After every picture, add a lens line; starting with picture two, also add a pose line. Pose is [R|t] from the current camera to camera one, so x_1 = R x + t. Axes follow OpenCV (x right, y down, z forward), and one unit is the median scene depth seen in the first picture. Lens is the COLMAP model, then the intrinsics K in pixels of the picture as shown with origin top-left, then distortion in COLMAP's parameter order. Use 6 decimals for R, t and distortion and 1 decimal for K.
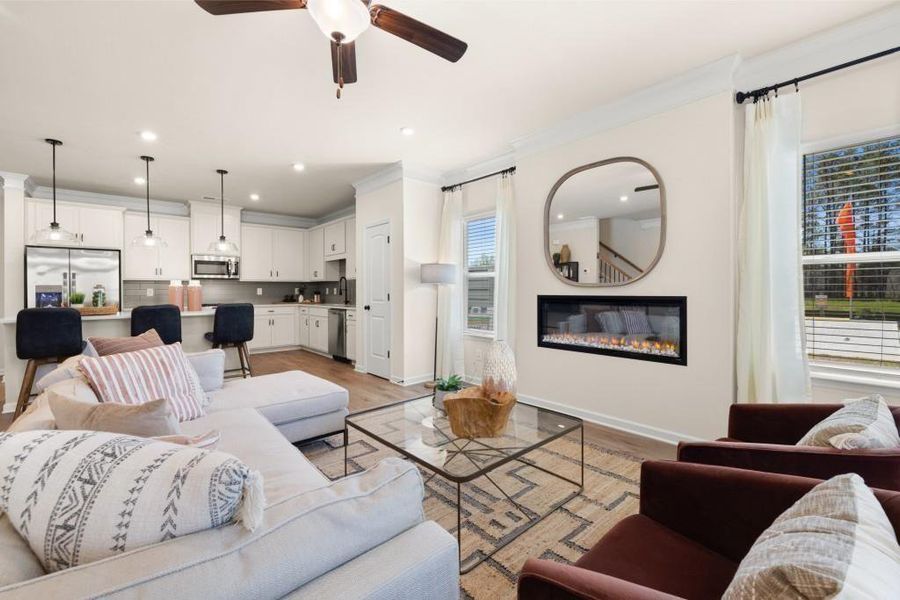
lens RADIAL K [[379.2, 0, 450.1], [0, 379.2, 292.3], [0, 0, 1]] dist [0.003802, 0.000662]
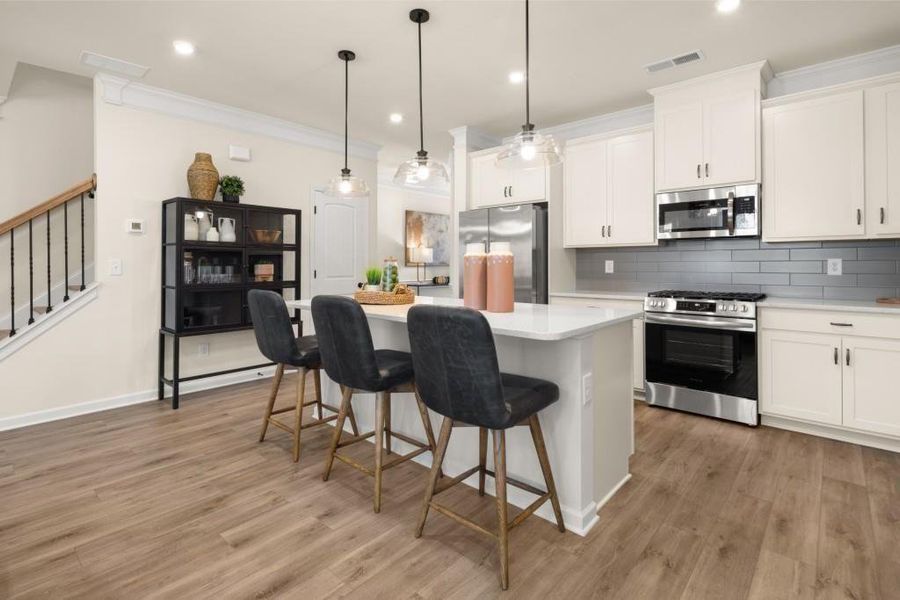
lens RADIAL K [[430.2, 0, 444.1], [0, 430.2, 264.1], [0, 0, 1]] dist [-0.000201, -0.000078]
pose [[0.107039, 0.005273, -0.994241, -0.187223], [-0.005919, 0.999972, 0.004666, -0.007852], [0.994237, 0.005385, 0.107067, 0.928407]]
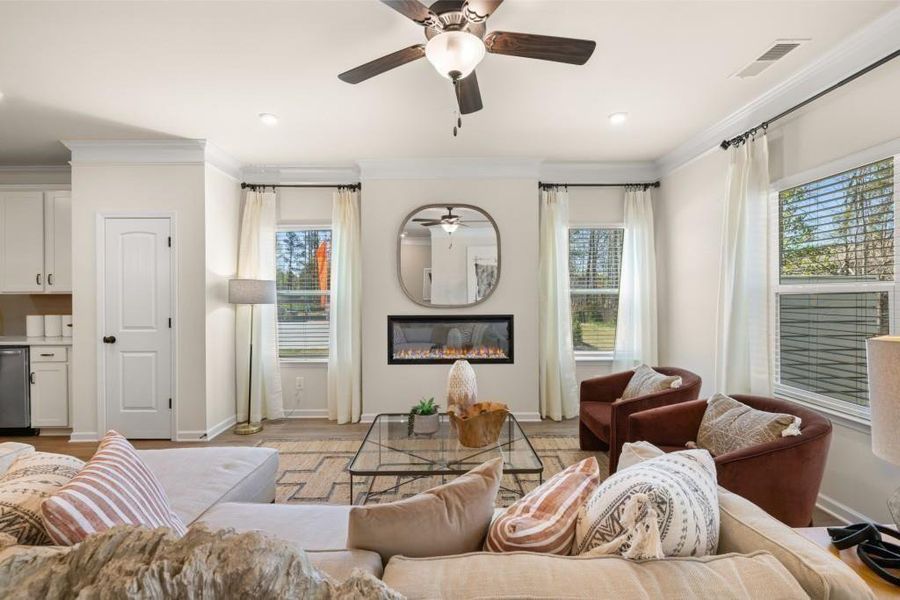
lens RADIAL K [[405.5, 0, 449.3], [0, 405.5, 298.5], [0, 0, 1]] dist [-0.001551, 0.000704]
pose [[0.660133, -0.003478, 0.751141, -0.407542], [0.007291, 0.999972, -0.001777, -0.029202], [-0.751113, 0.006650, 0.660140, 0.109554]]
